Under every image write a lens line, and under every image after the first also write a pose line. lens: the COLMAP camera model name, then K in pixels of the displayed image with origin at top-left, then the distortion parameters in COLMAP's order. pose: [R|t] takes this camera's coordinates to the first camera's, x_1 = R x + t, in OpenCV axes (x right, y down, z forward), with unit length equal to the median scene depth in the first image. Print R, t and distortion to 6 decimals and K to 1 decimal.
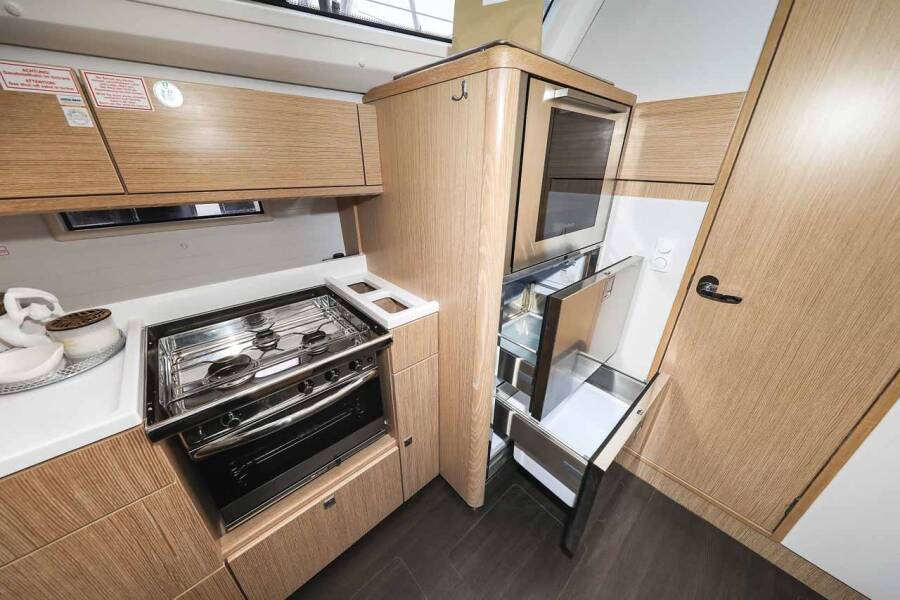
lens RADIAL K [[300.3, 0, 449.3], [0, 300.3, 301.1], [0, 0, 1]] dist [0.000965, -0.000054]
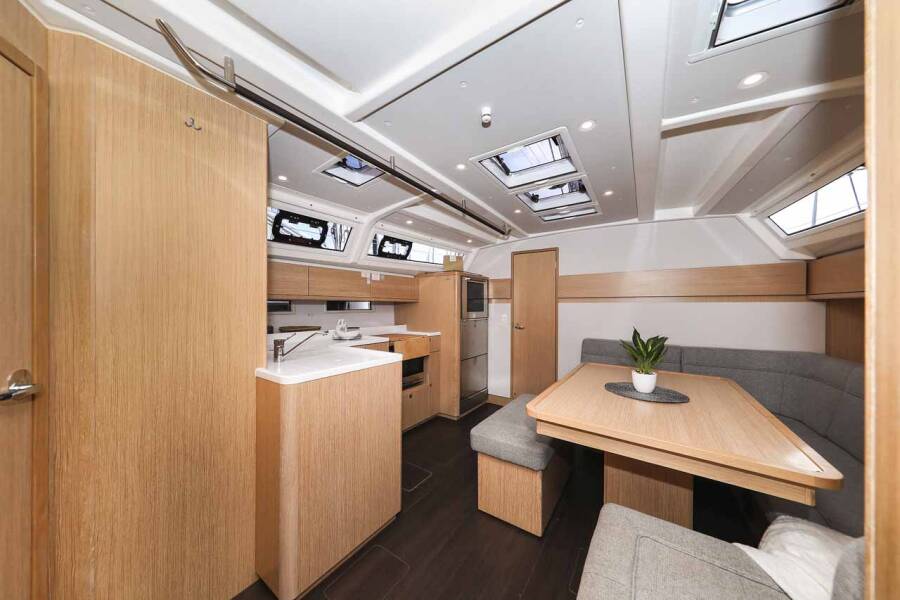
lens RADIAL K [[293.0, 0, 446.8], [0, 293.0, 307.2], [0, 0, 1]] dist [0.005261, 0.000645]
pose [[0.974001, 0.000936, 0.226541, -0.693436], [0.094349, 0.907464, -0.409398, 1.076956], [-0.205961, 0.420128, 0.883783, -1.937113]]
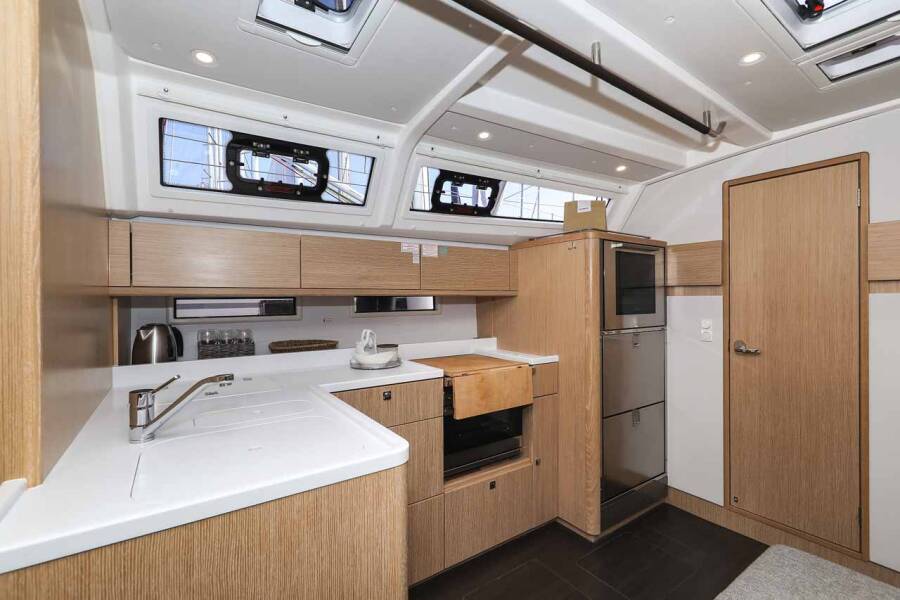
lens RADIAL K [[397.5, 0, 446.2], [0, 397.5, 300.8], [0, 0, 1]] dist [0.006847, 0.002138]
pose [[0.991115, -0.009335, -0.132681, -0.352794], [-0.046694, 0.909626, -0.412797, 0.662247], [0.124544, 0.415324, 0.901107, -1.139582]]
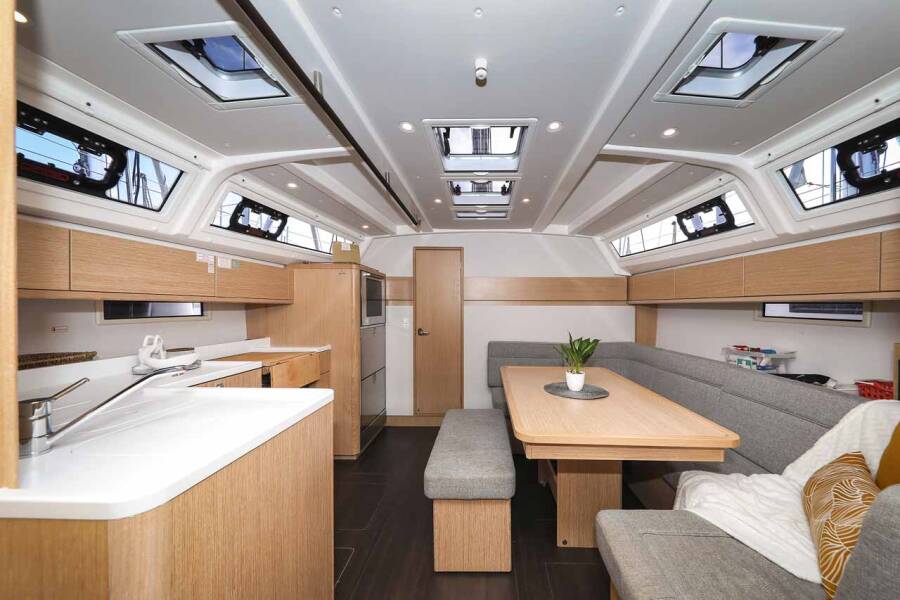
lens RADIAL K [[308.8, 0, 478.1], [0, 308.8, 306.0], [0, 0, 1]] dist [-0.000785, -0.000068]
pose [[0.674713, 0.003477, 0.738072, -1.061349], [0.309735, 0.906342, -0.287416, 0.804422], [-0.669945, 0.422530, 0.610444, -1.419714]]
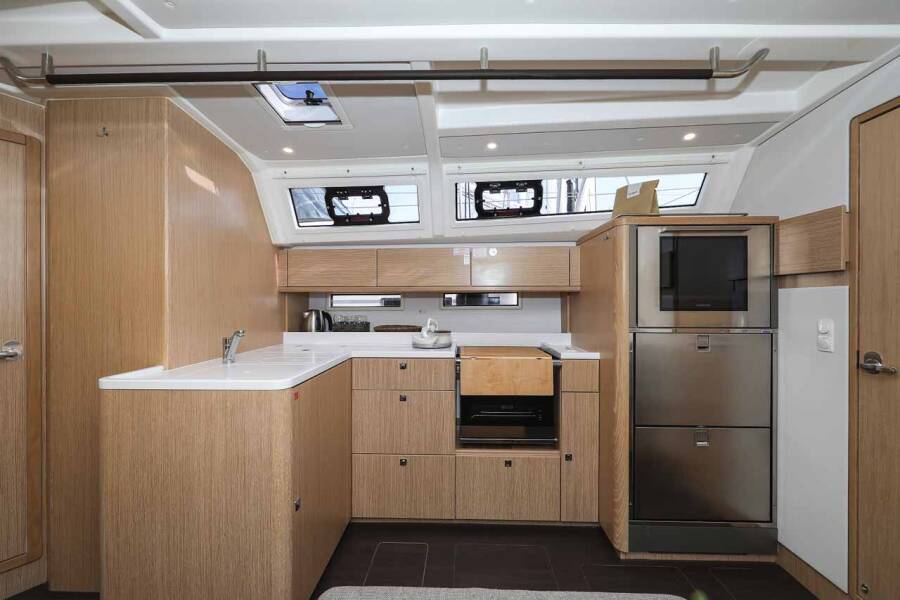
lens RADIAL K [[366.9, 0, 449.0], [0, 366.9, 304.8], [0, 0, 1]] dist [0.009114, -0.001128]
pose [[0.720992, 0.000104, -0.692943, 0.724554], [-0.286900, 0.910308, -0.298376, 0.573967], [0.630761, 0.413932, 0.656355, -0.825552]]
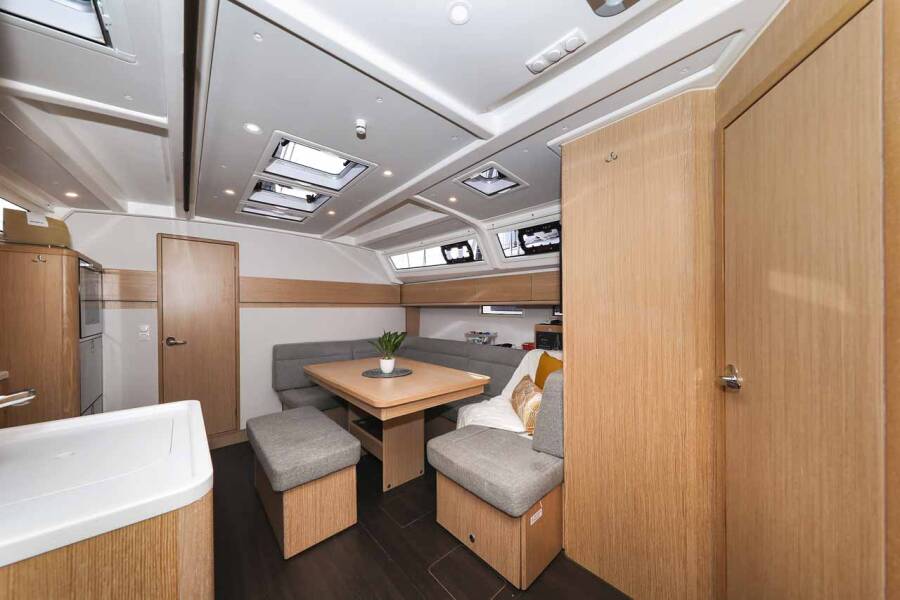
lens RADIAL K [[293.0, 0, 452.6], [0, 293.0, 309.4], [0, 0, 1]] dist [0.005261, 0.000645]
pose [[0.010913, -0.004090, 0.999932, -1.525746], [0.426514, 0.904480, -0.000955, 0.697185], [-0.904415, 0.426496, 0.011615, -1.191886]]
